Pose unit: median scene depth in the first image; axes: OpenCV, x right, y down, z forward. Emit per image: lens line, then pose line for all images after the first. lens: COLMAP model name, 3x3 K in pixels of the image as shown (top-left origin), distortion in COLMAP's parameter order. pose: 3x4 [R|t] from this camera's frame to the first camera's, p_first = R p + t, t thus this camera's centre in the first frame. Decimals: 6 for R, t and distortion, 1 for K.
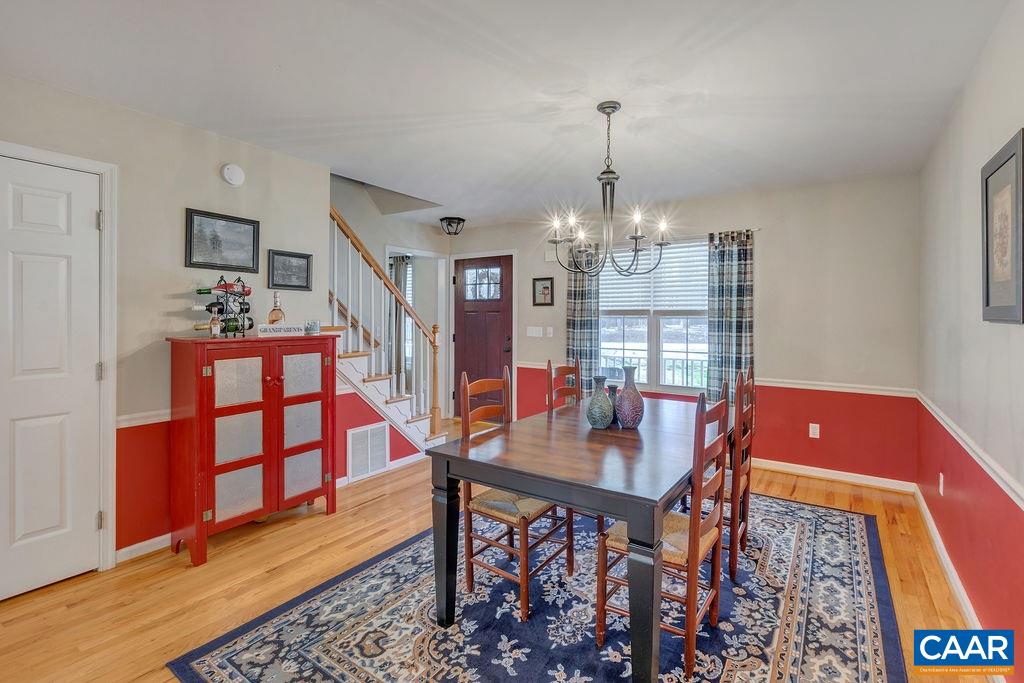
lens RADIAL K [[494.5, 0, 499.6], [0, 494.5, 298.7], [0, 0, 1]] dist [0.000723, 0.000173]
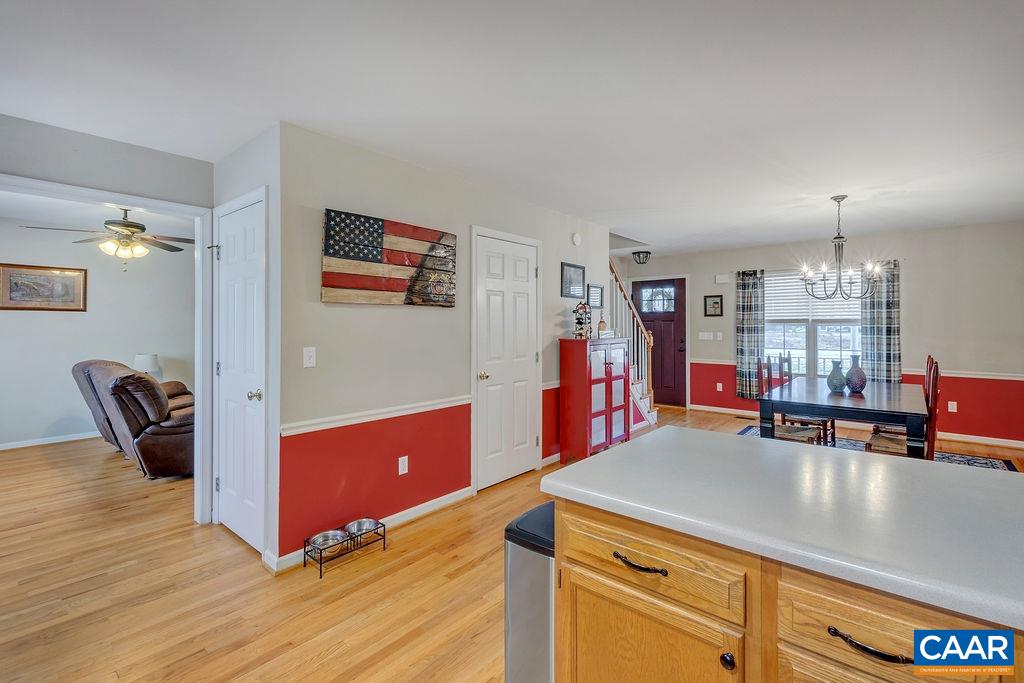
lens RADIAL K [[470.1, 0, 509.3], [0, 470.1, 313.0], [0, 0, 1]] dist [-0.002111, -0.000845]
pose [[0.994461, -0.009321, -0.104690, -0.339321], [0.010490, 0.999889, 0.010625, -0.014620], [0.104580, -0.011665, 0.994448, -0.321704]]
